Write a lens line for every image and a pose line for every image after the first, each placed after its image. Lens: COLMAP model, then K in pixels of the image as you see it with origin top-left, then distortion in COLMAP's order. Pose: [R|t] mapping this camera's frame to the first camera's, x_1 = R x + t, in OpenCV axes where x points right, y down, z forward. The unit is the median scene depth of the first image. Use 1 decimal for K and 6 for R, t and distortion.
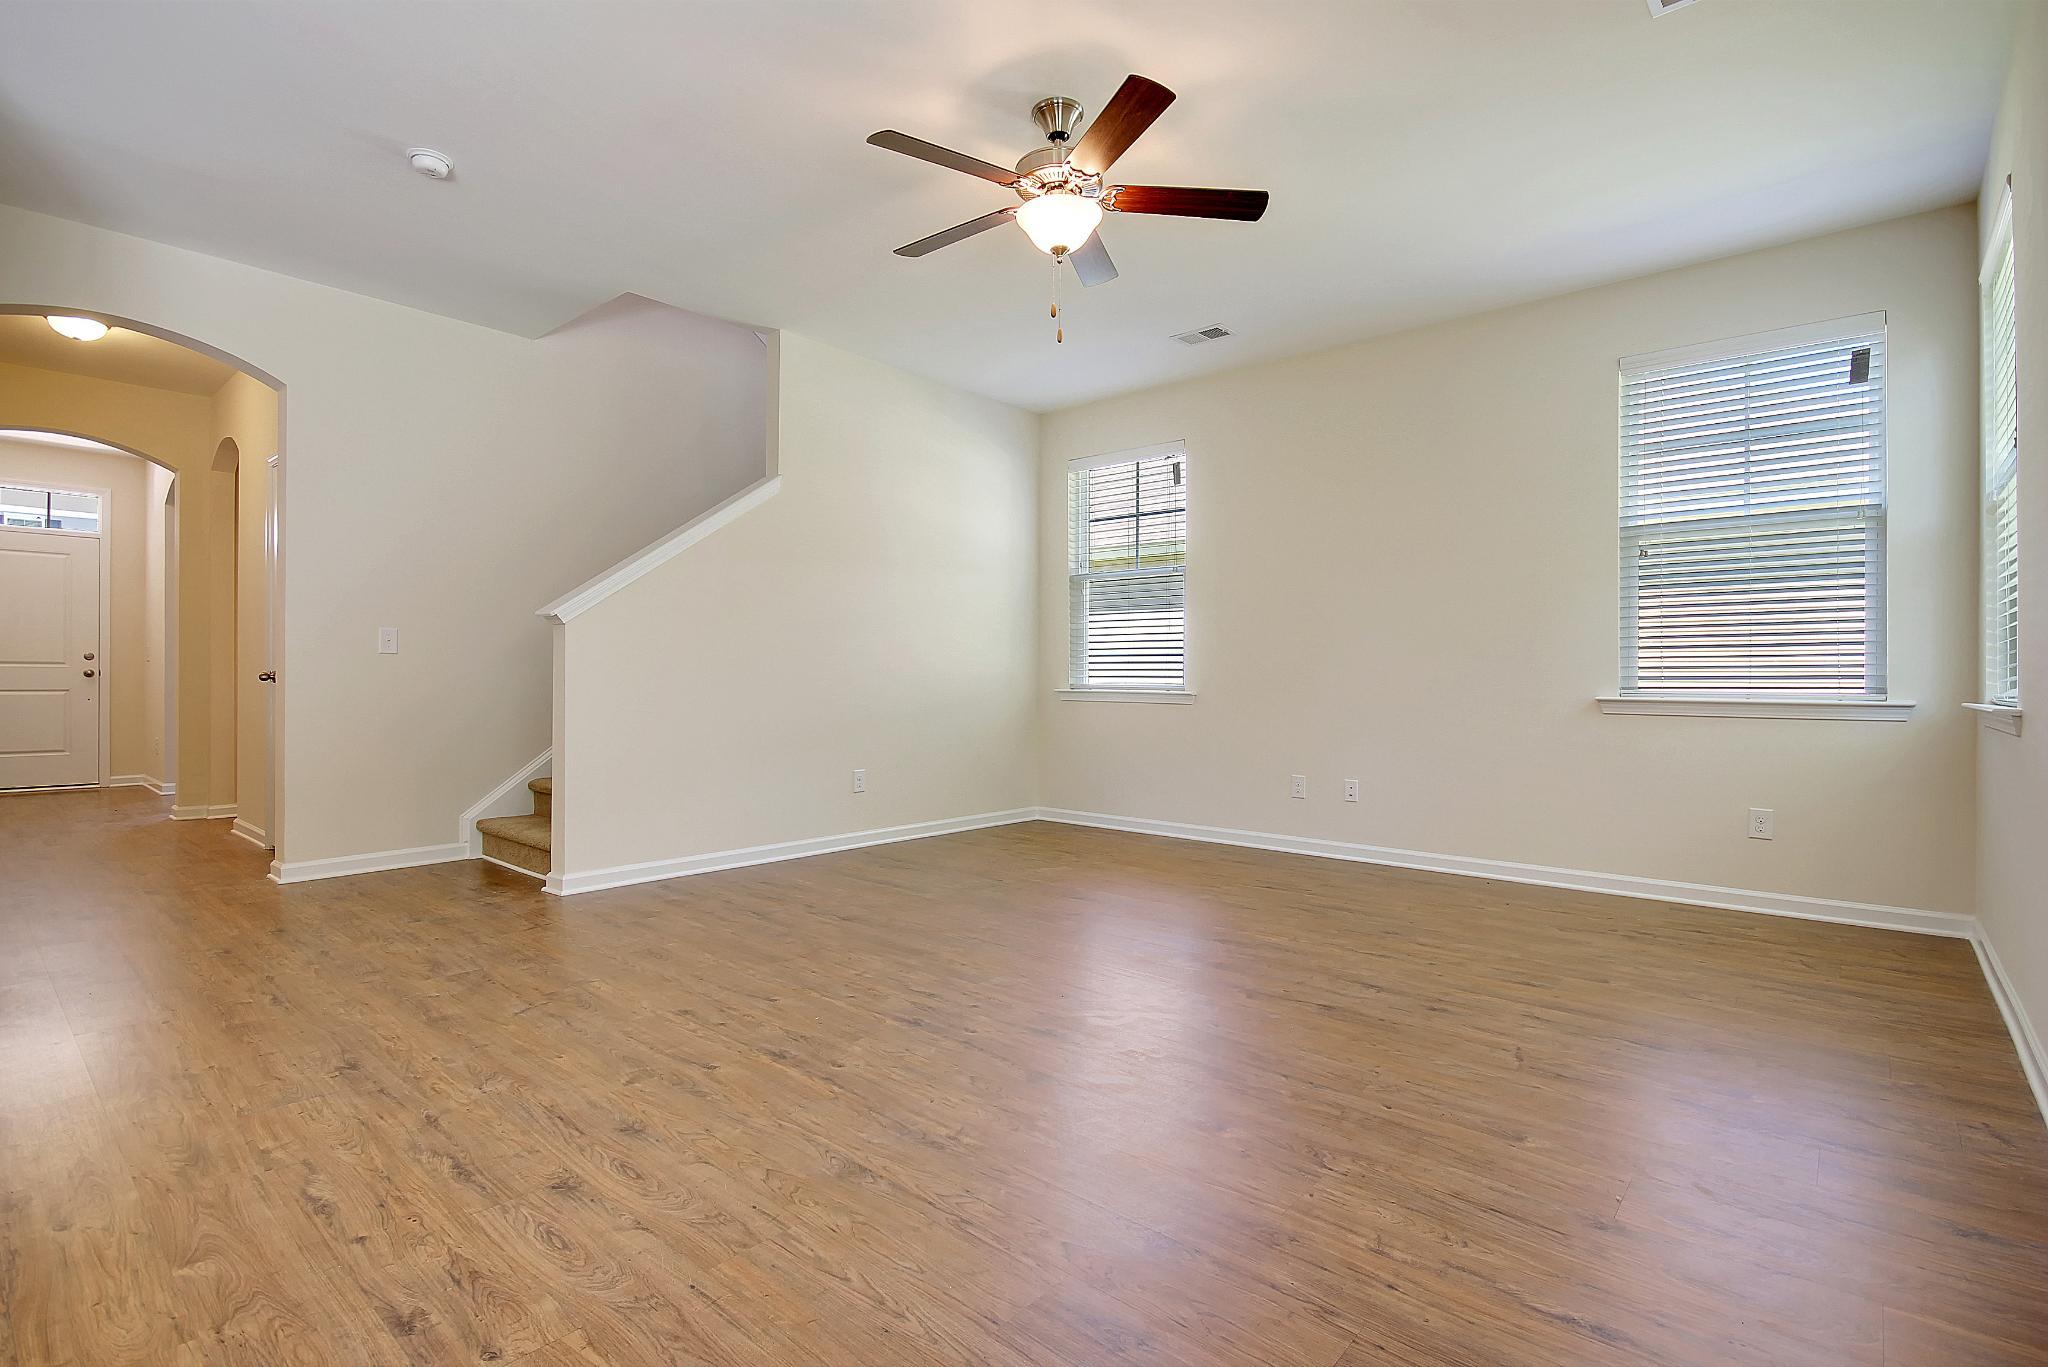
lens RADIAL K [[959.2, 0, 1024.9], [0, 959.2, 679.2], [0, 0, 1]] dist [-0.000271, -0.000522]
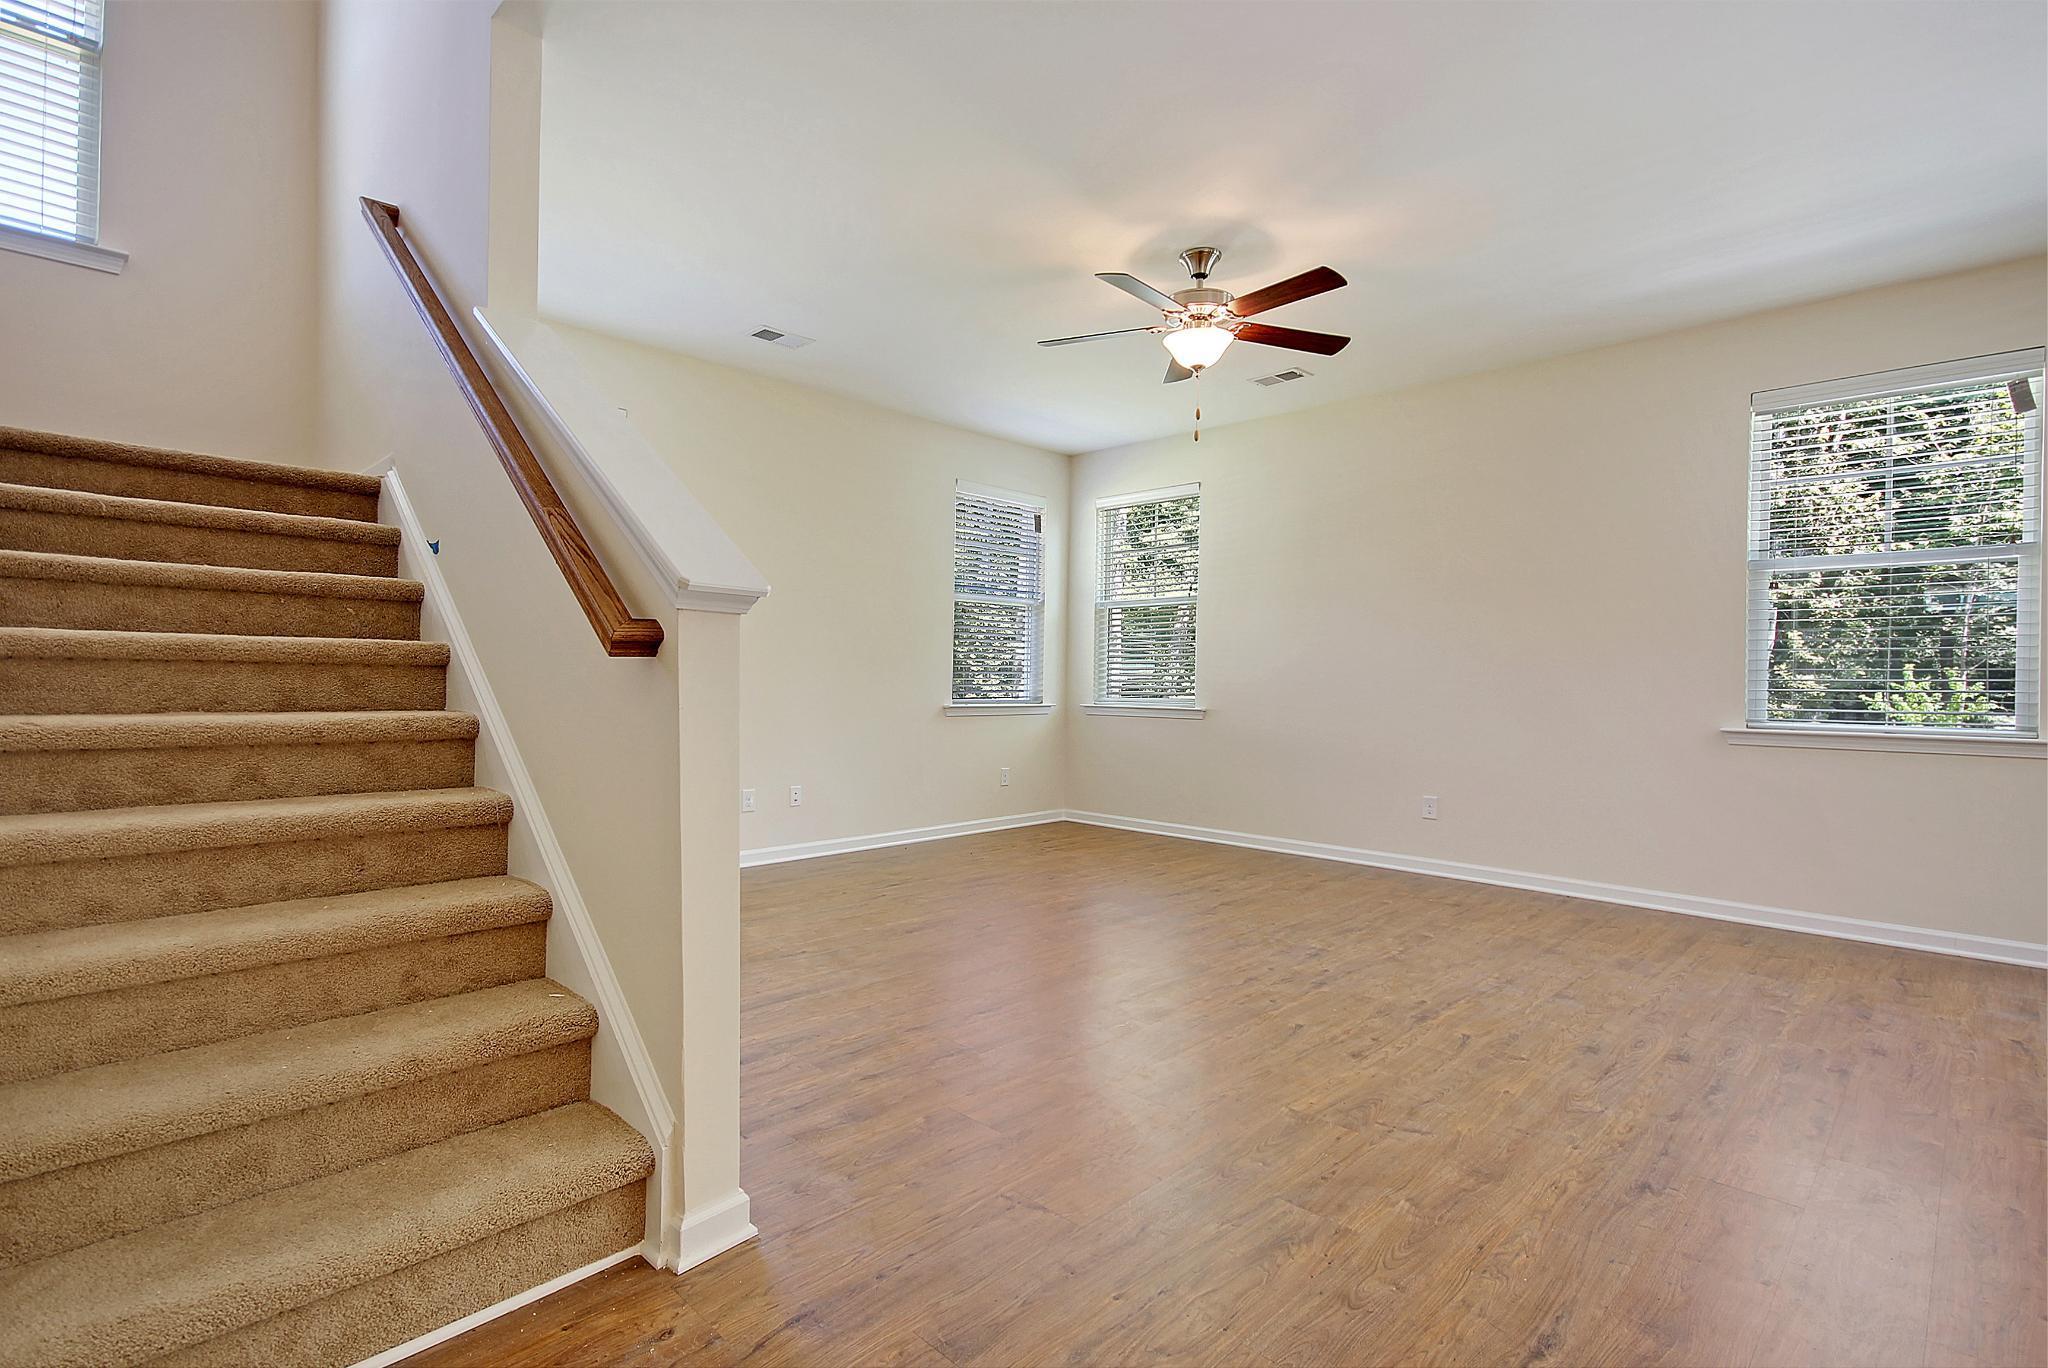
lens RADIAL K [[959.2, 0, 1024.3], [0, 959.2, 678.9], [0, 0, 1]] dist [-0.000271, -0.000522]
pose [[0.076994, -0.002293, 0.997029, -1.518017], [-0.002715, 0.999993, 0.002509, -0.040173], [-0.997028, -0.002900, 0.076987, 1.420595]]
